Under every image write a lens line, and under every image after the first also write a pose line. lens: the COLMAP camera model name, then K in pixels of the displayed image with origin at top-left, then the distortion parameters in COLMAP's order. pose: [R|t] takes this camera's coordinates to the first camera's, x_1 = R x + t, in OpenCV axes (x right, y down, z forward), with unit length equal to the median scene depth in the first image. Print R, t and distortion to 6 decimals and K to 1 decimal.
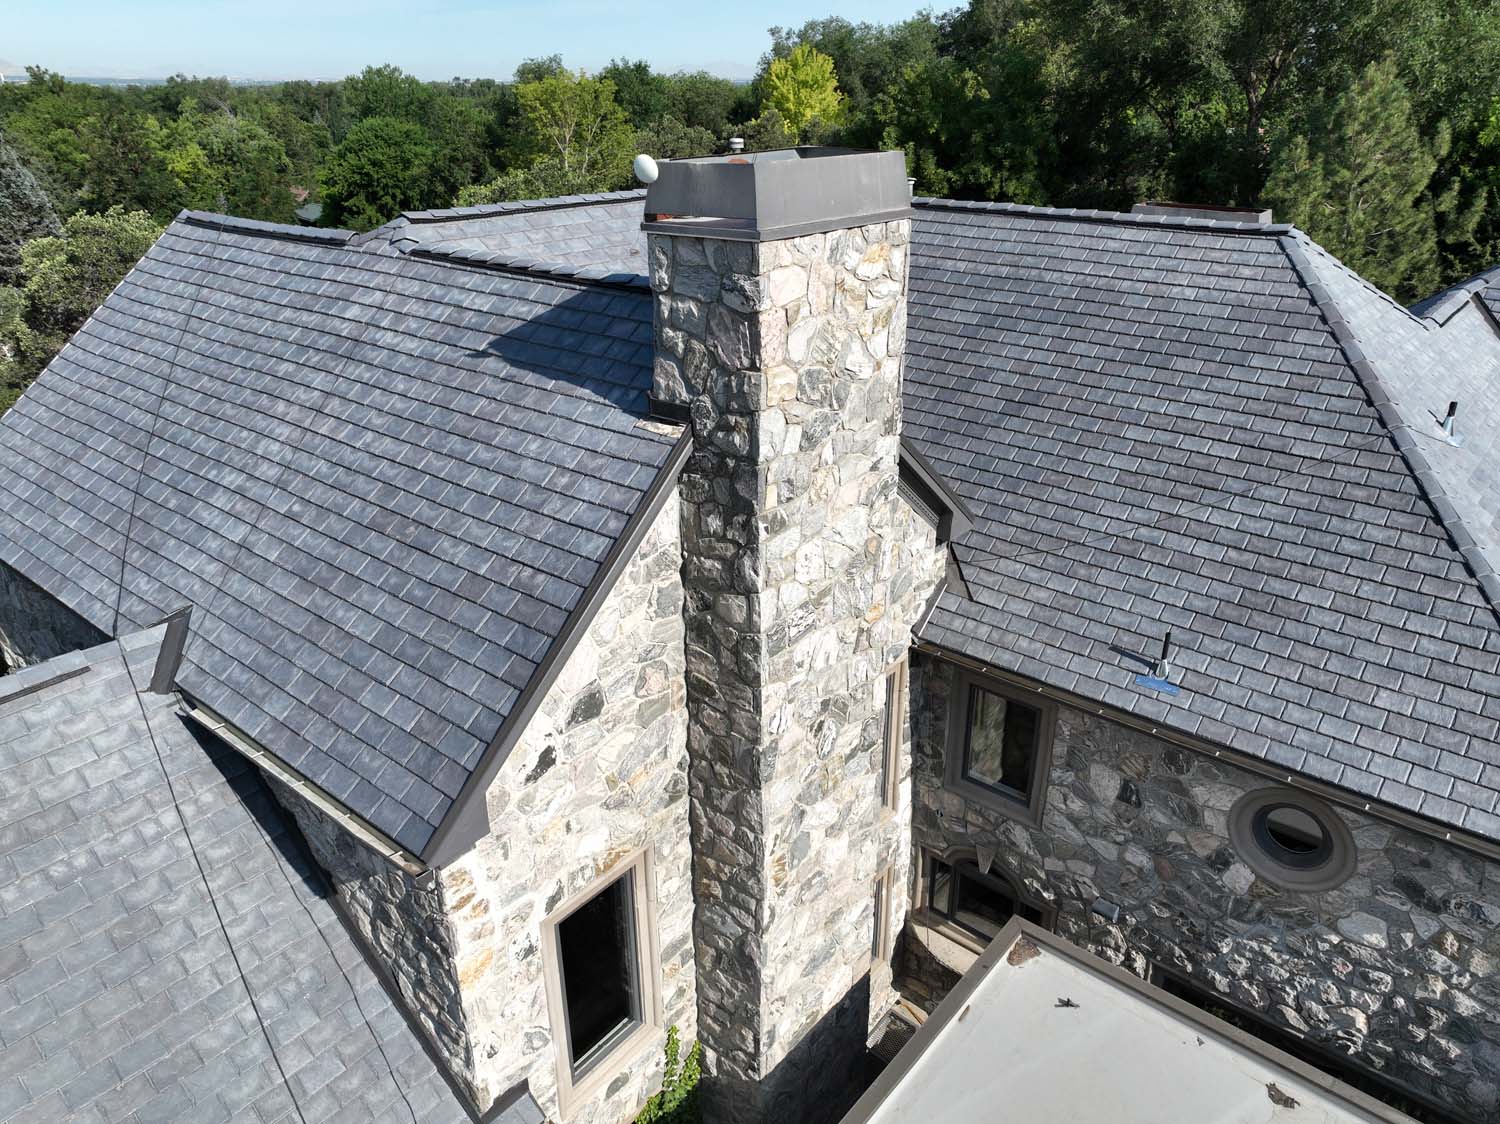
lens RADIAL K [[1056.8, 0, 754.3], [0, 1056.8, 561.0], [0, 0, 1]] dist [0.001090, 0.015633]
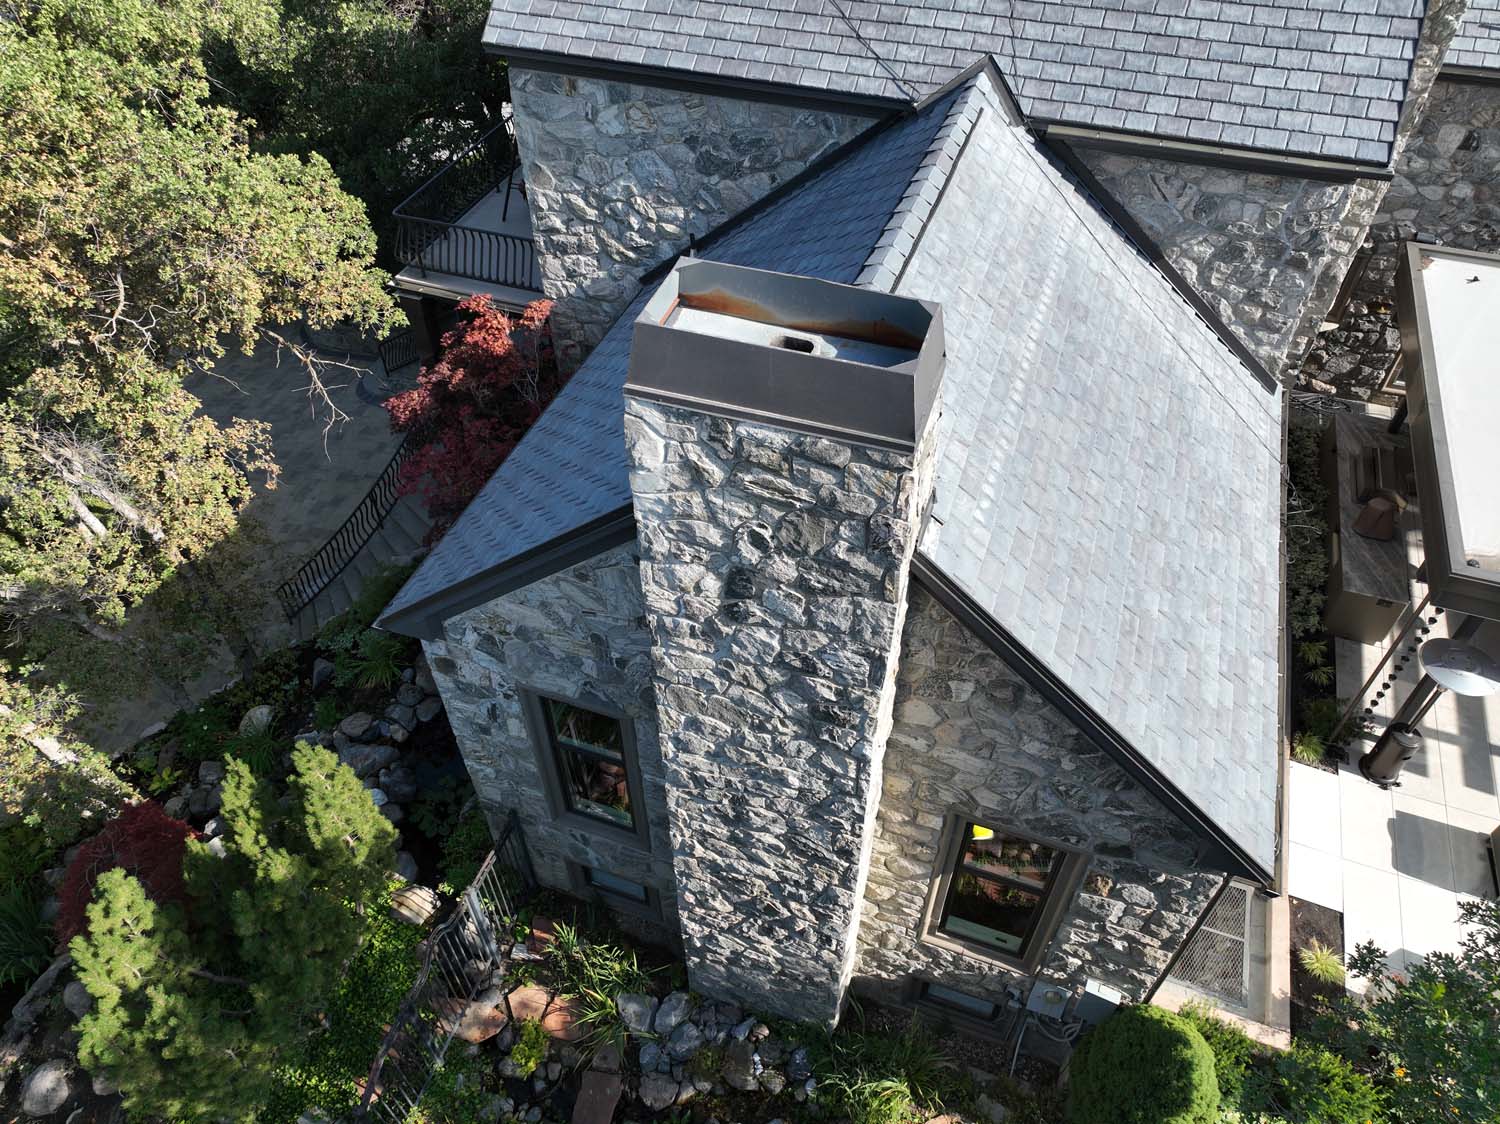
lens RADIAL K [[1056.8, 0, 752.0], [0, 1056.8, 568.2], [0, 0, 1]] dist [0.001090, 0.015633]
pose [[0.939129, -0.245267, 0.240584, -1.060723], [0.142086, 0.914835, 0.378005, 0.071582], [-0.312807, -0.320812, 0.893998, -0.150837]]
